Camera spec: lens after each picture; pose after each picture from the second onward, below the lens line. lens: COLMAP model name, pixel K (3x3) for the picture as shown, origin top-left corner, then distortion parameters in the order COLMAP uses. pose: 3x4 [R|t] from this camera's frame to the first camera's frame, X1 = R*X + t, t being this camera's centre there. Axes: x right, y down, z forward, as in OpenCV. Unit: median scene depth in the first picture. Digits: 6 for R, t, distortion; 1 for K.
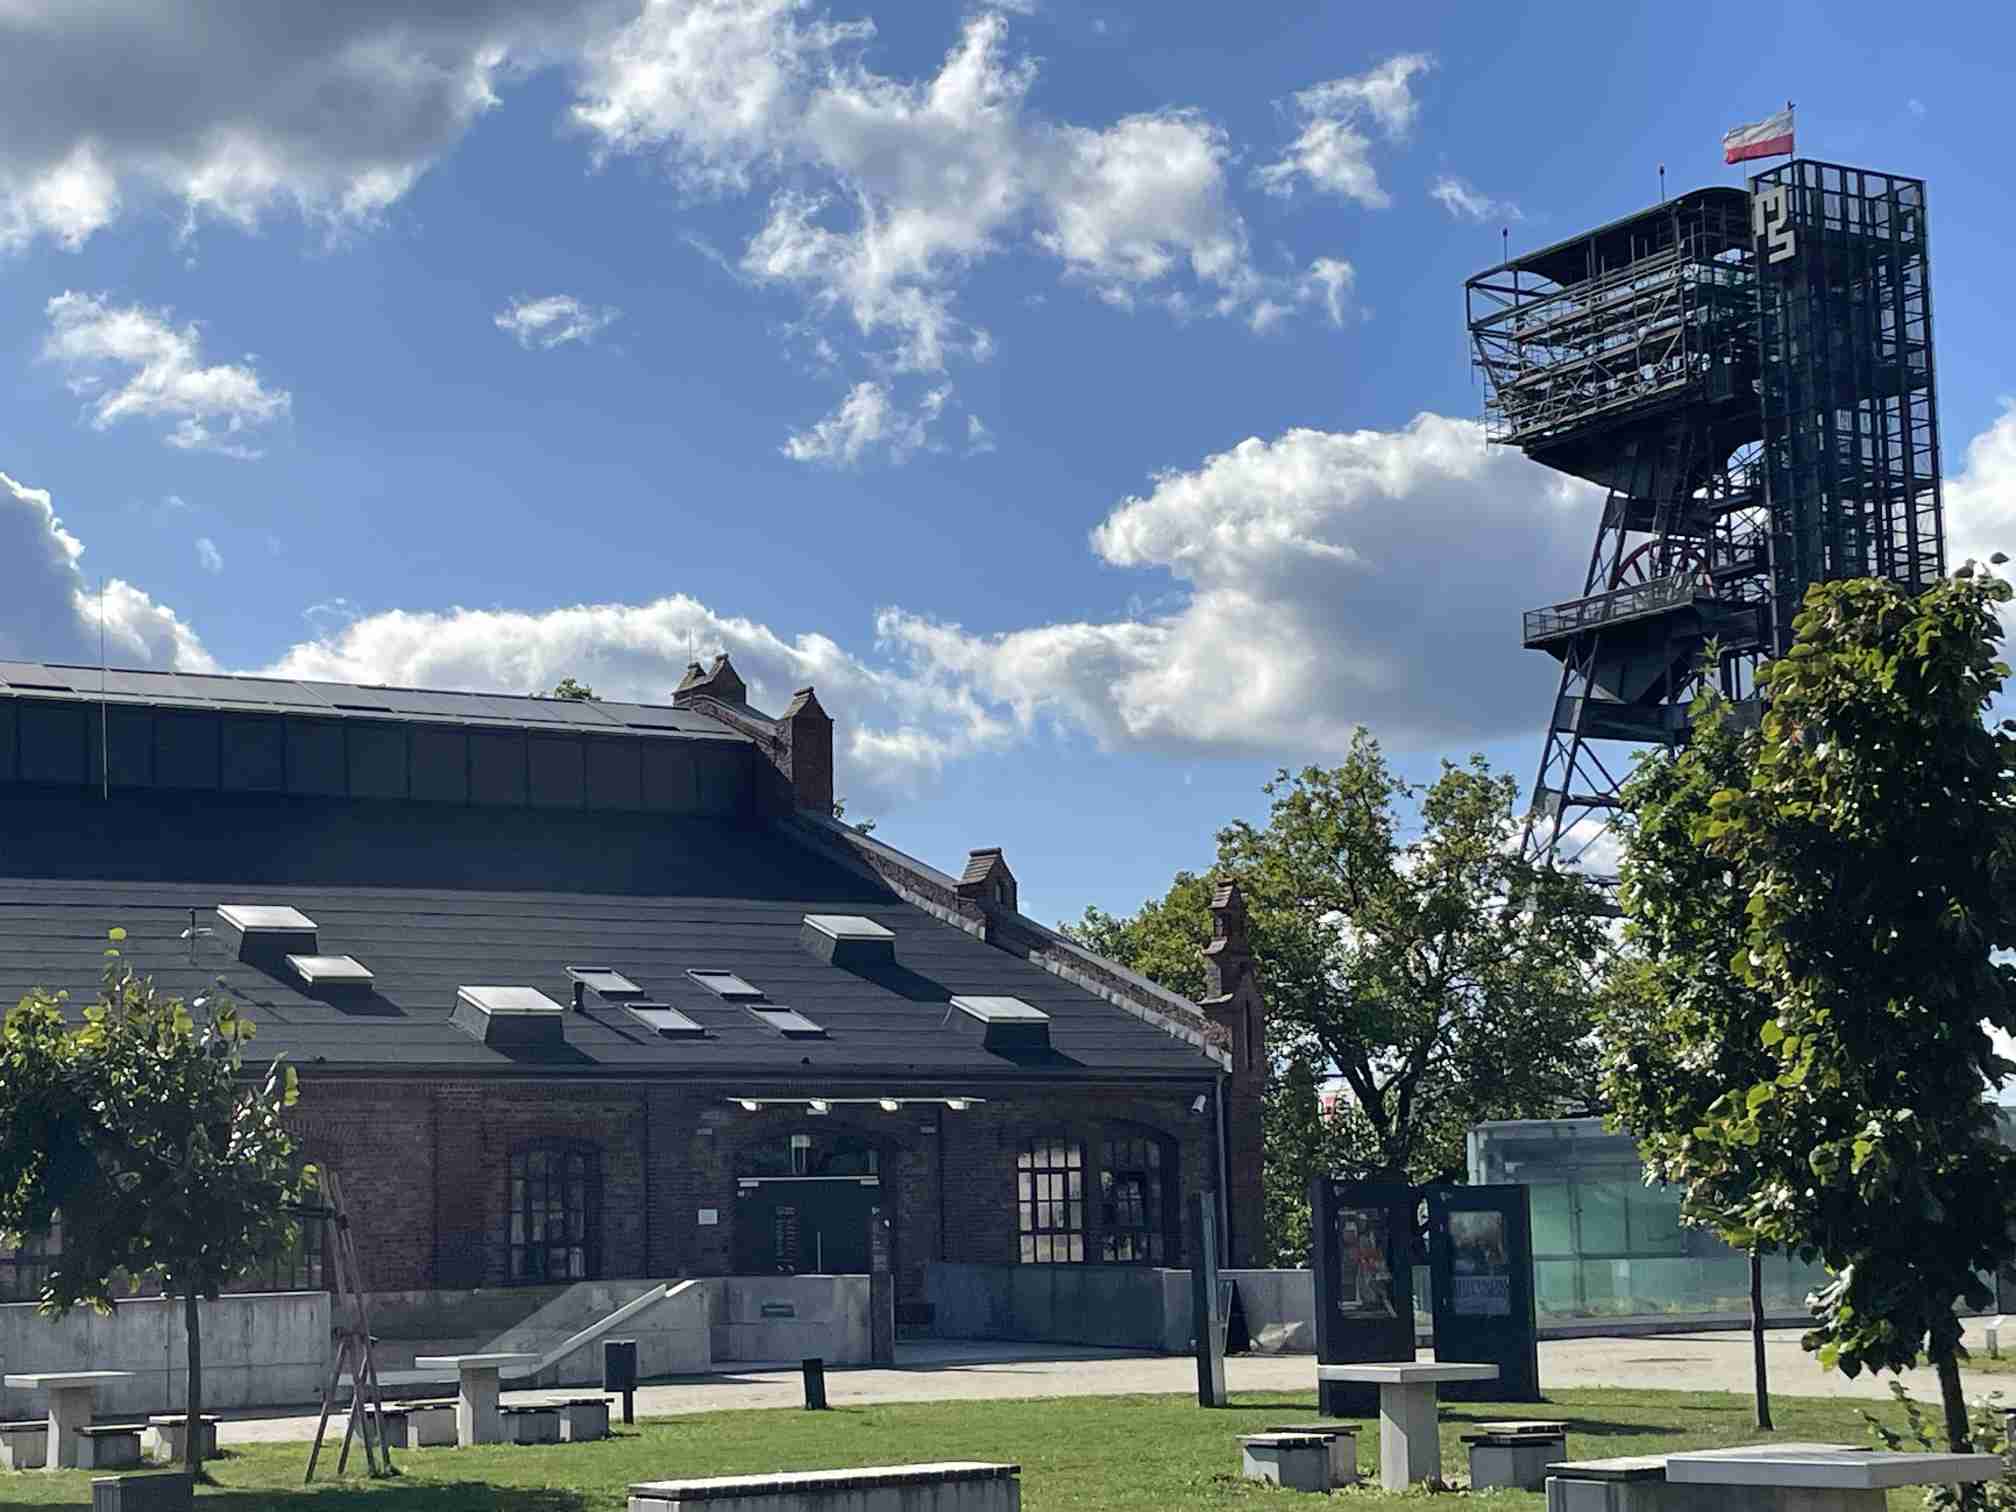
lens RADIAL K [[3478.1, 0, 942.9], [0, 3478.1, 759.3], [0, 0, 1]] dist [0.106887, -0.168124]
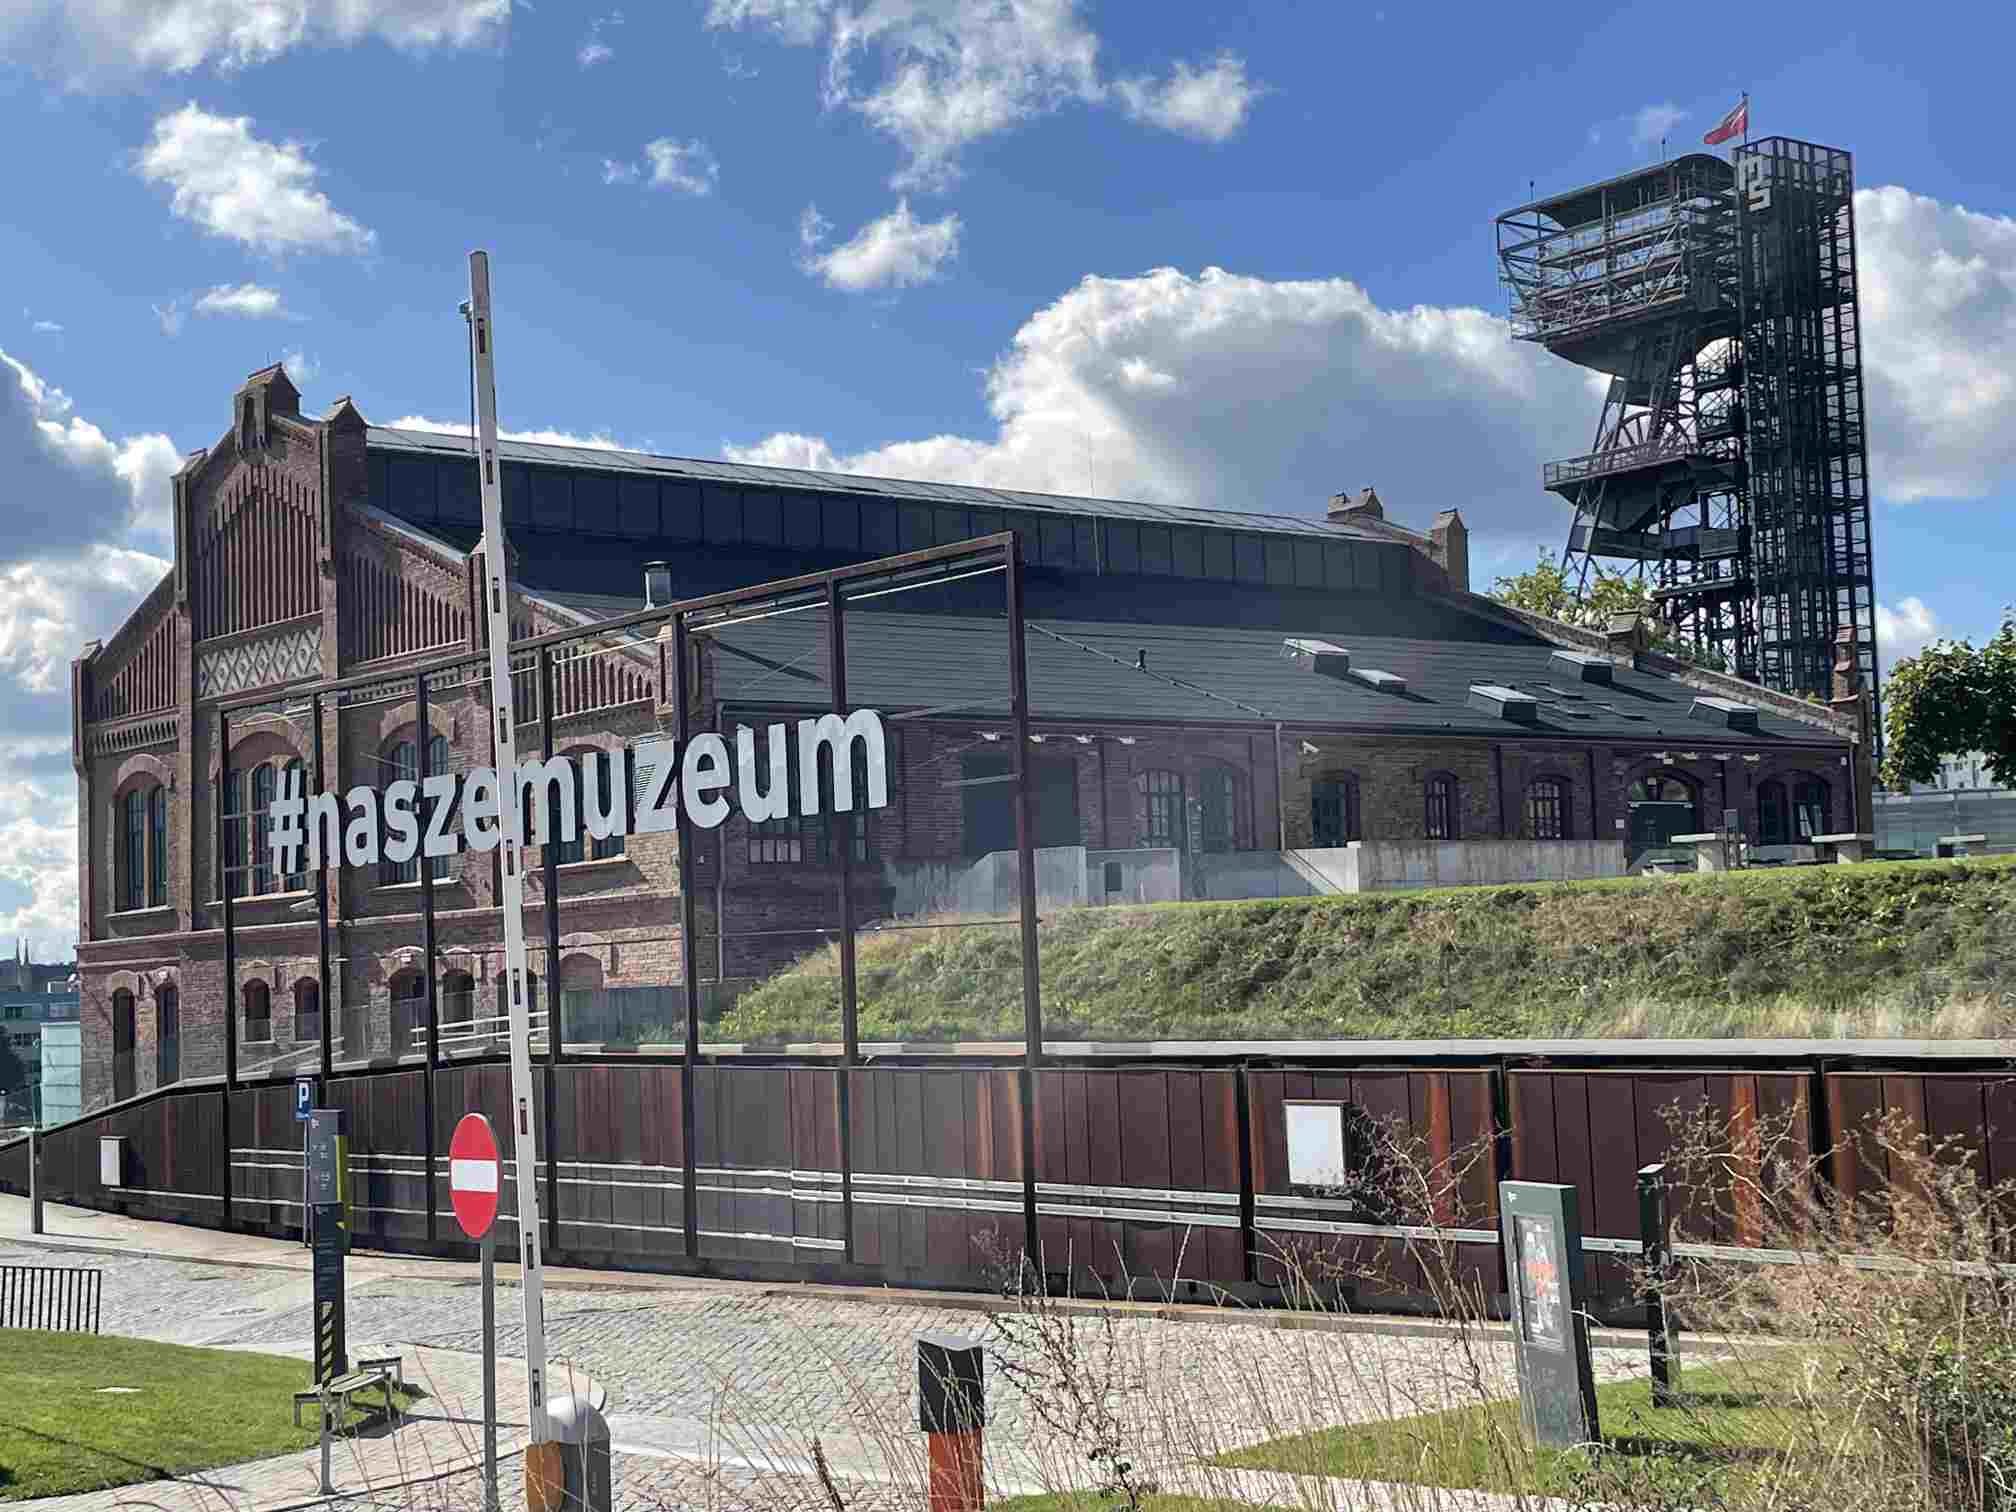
lens RADIAL K [[2927.0, 0, 1008.0], [0, 2927.0, 756.0], [0, 0, 1]] dist [0.045460, 0.097200]
pose [[0.991263, -0.010536, 0.131475, -0.211189], [0.003266, 0.998459, 0.055389, 0.008410], [-0.131856, -0.054476, 0.989771, -0.127335]]
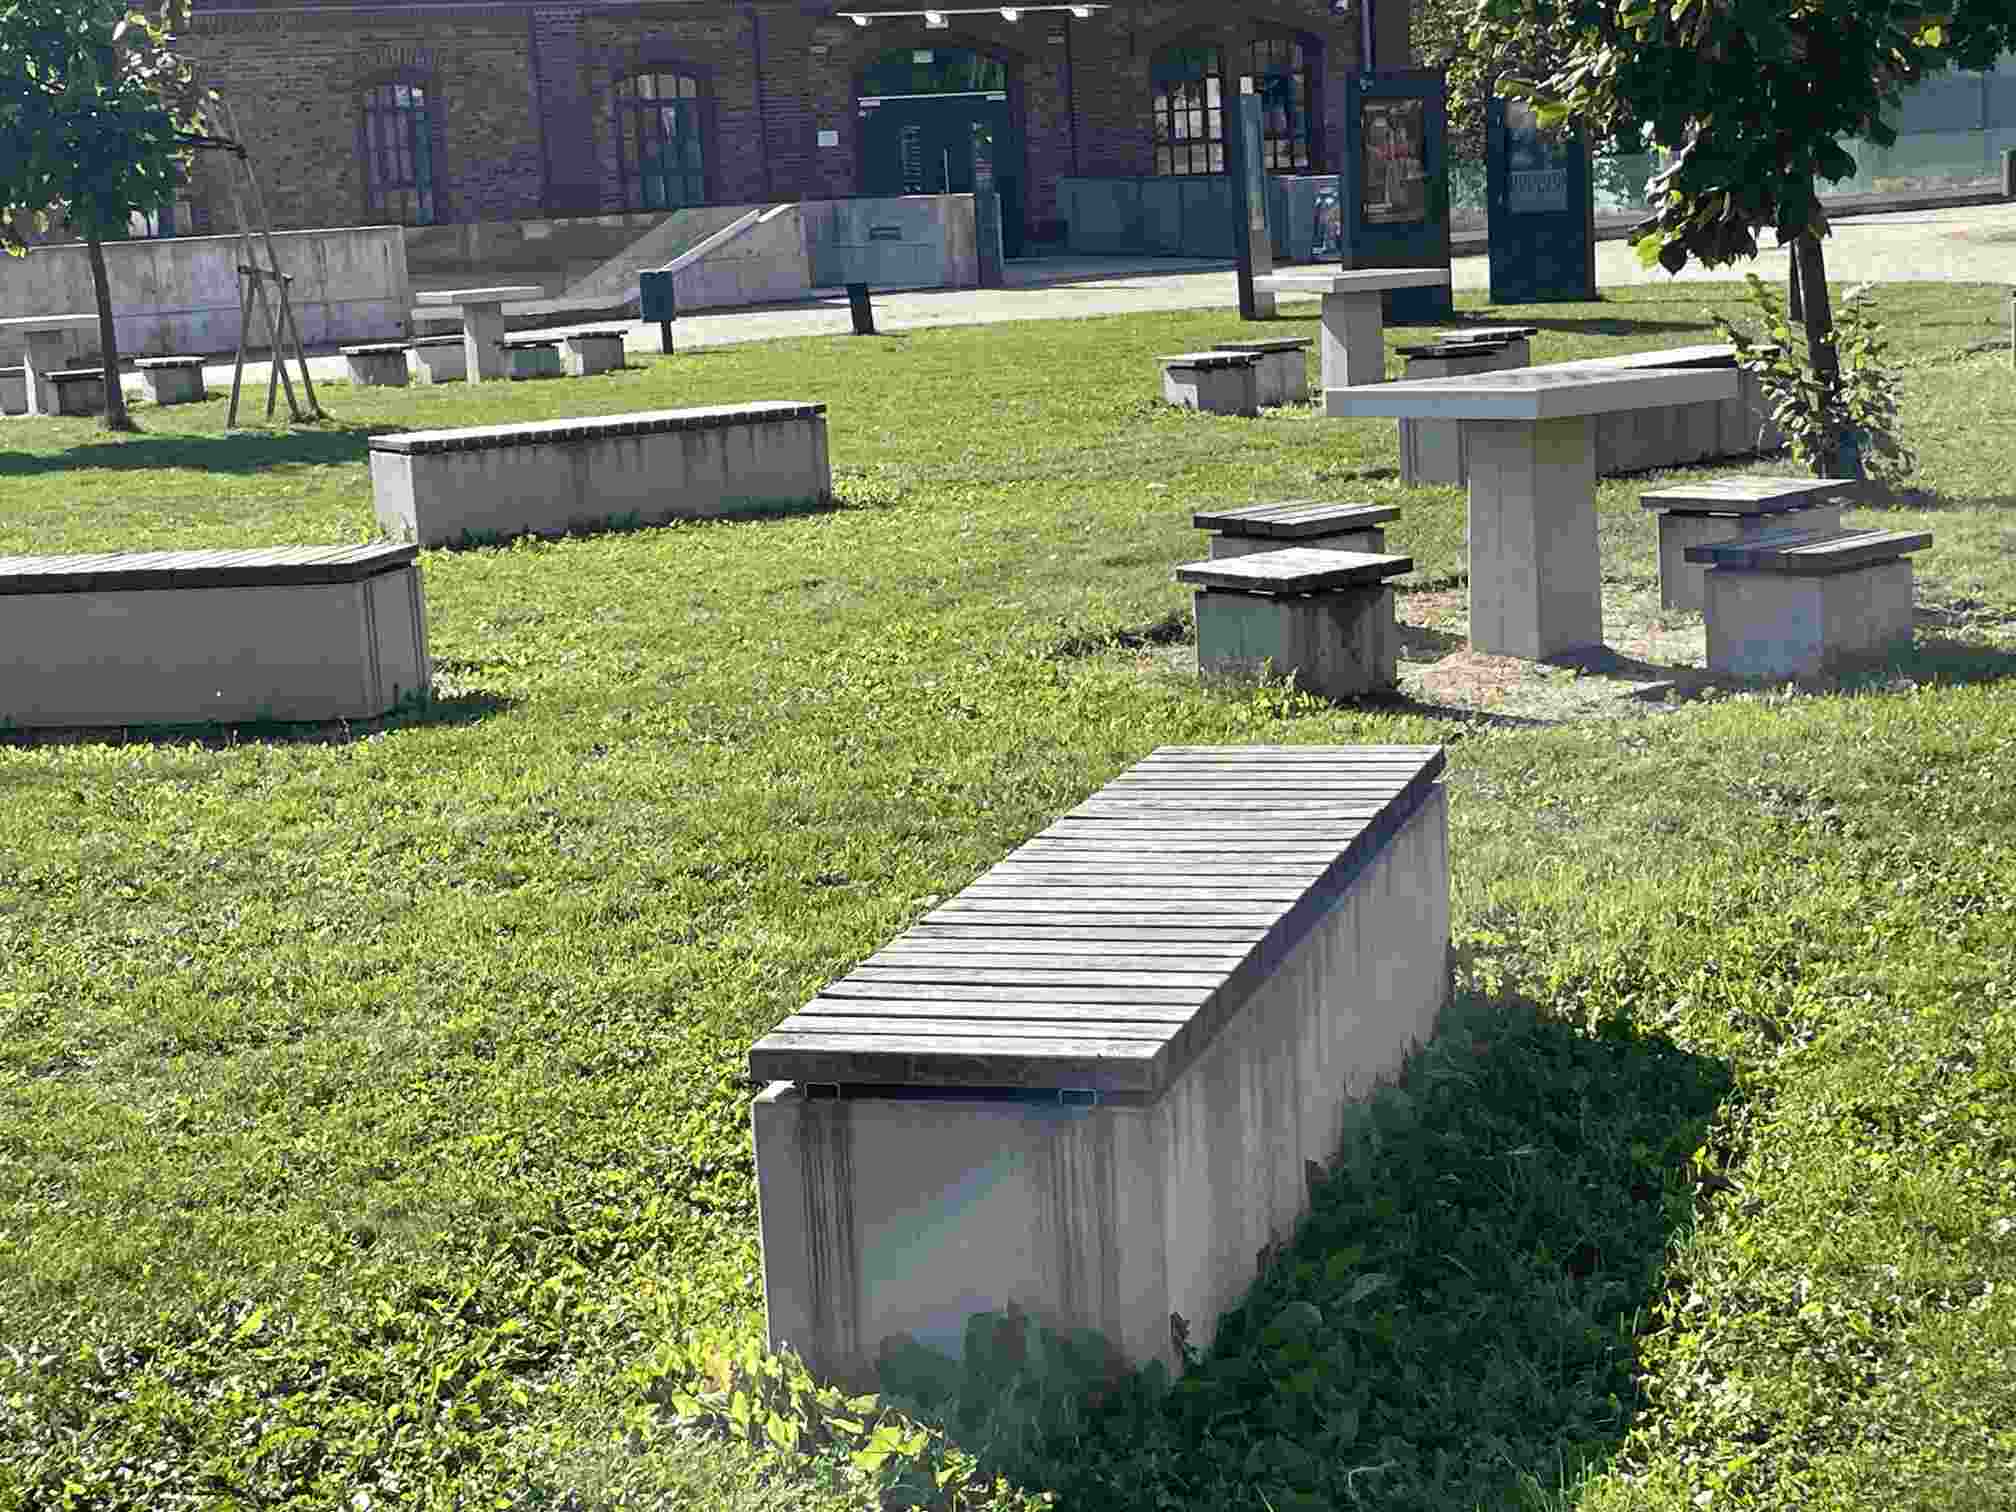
lens RADIAL K [[3357.9, 0, 1008.0], [0, 3357.9, 756.0], [0, 0, 1]] dist [0.189421, -0.110235]
pose [[0.997890, -0.023895, -0.060364, 0.015585], [0.041283, 0.951151, 0.305952, 0.003230], [0.050104, -0.307799, 0.950131, 0.019444]]
